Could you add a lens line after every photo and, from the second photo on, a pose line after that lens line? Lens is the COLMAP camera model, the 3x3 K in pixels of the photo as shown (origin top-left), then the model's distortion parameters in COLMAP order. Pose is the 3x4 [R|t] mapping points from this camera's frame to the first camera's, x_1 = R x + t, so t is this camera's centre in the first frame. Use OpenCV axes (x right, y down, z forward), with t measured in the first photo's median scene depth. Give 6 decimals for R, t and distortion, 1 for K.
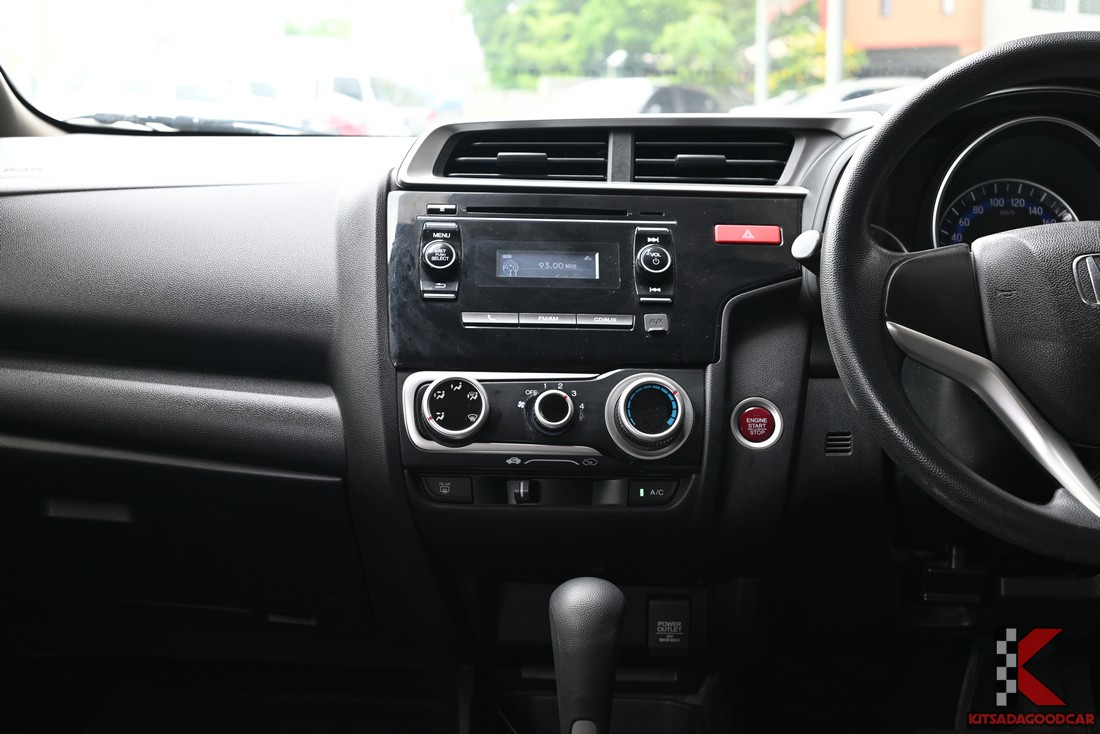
lens RADIAL K [[1566.4, 0, 550.0], [0, 1566.4, 367.0], [0, 0, 1]] dist [-0.000825, 0.022847]
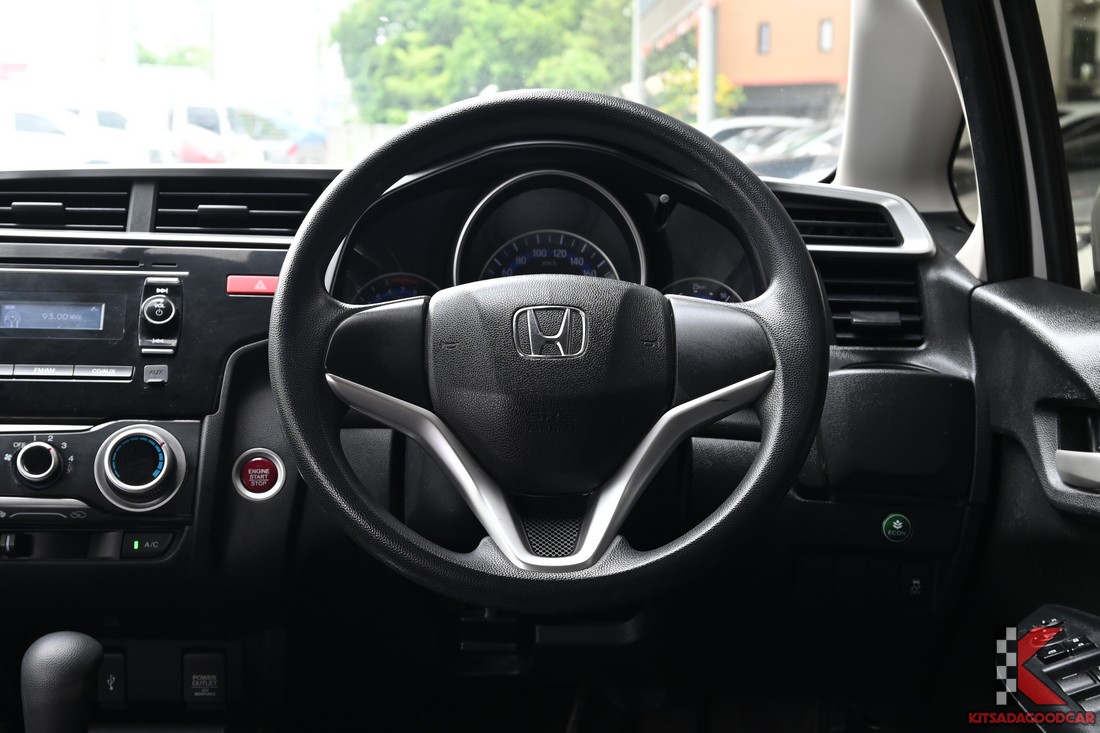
lens RADIAL K [[1630.4, 0, 550.0], [0, 1630.4, 366.5], [0, 0, 1]] dist [-0.004272, -0.016890]
pose [[0.996687, -0.002342, 0.081297, 0.232101], [0.004597, 0.999610, -0.027558, -0.003266], [-0.081201, 0.027841, 0.996309, -0.053165]]
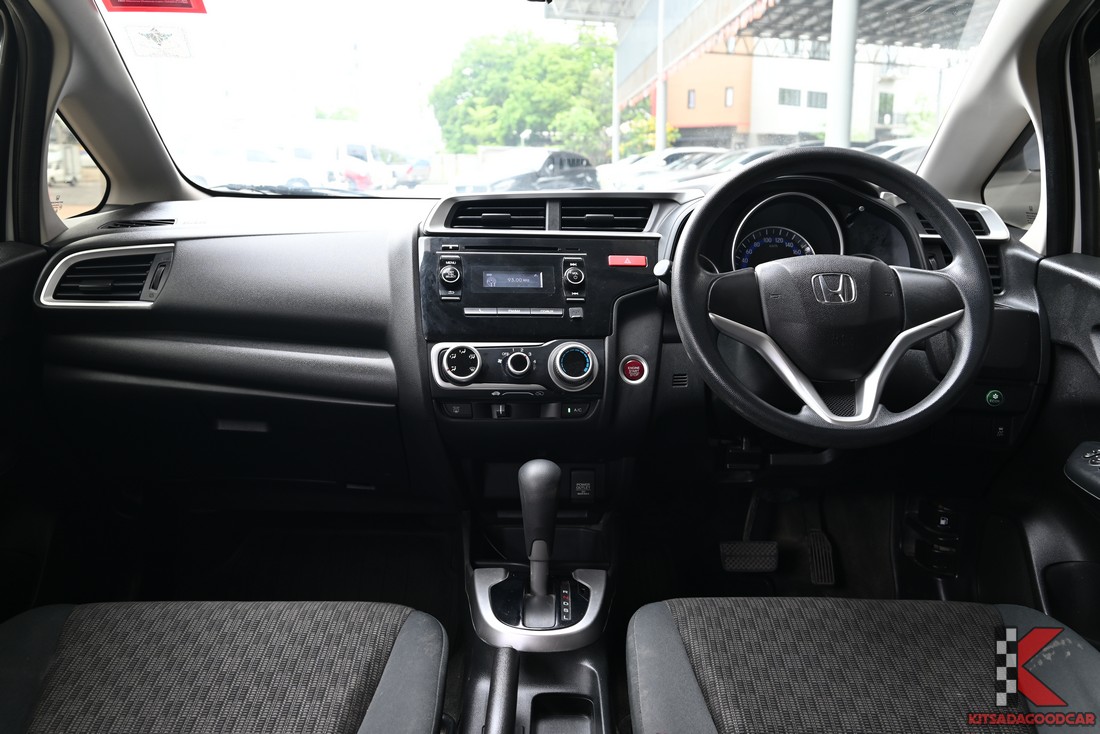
lens RADIAL K [[969.2, 0, 550.0], [0, 969.2, 367.0], [0, 0, 1]] dist [-0.007575, -0.004064]
pose [[0.997800, -0.013697, 0.064867, -0.031593], [0.010973, 0.999050, 0.042167, -0.013692], [-0.065383, -0.041362, 0.997003, -0.073026]]
